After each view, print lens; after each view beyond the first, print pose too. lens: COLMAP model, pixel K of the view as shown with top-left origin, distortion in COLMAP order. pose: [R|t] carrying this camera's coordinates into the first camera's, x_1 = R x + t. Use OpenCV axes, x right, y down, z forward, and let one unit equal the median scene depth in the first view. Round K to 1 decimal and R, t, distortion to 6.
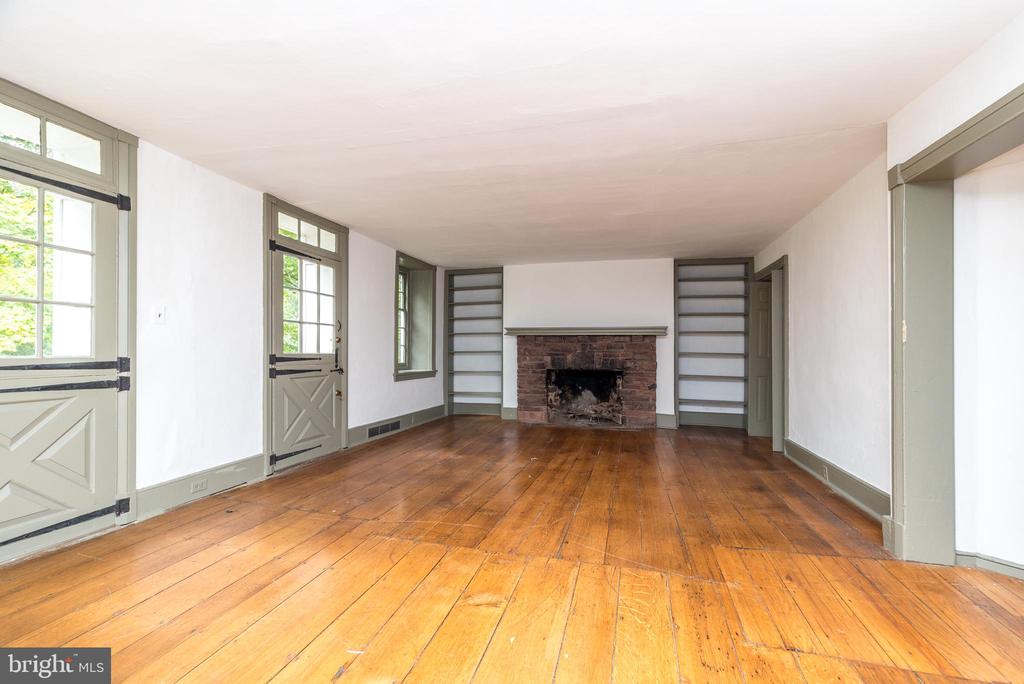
lens RADIAL K [[446.6, 0, 510.1], [0, 446.6, 339.1], [0, 0, 1]] dist [0.008723, 0.000482]
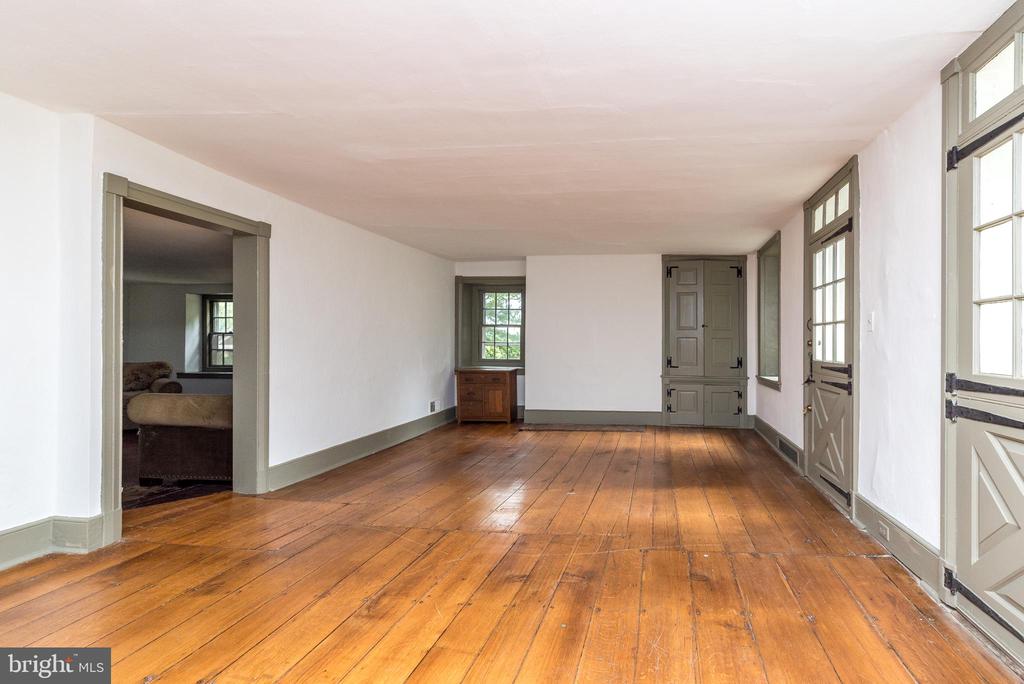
lens RADIAL K [[446.6, 0, 516.7], [0, 446.6, 342.8], [0, 0, 1]] dist [0.008723, 0.000482]
pose [[-0.999798, -0.015936, -0.012274, -0.038244], [-0.015899, 0.999869, -0.003078, 0.011196], [0.012321, -0.002882, -0.999920, 1.746552]]
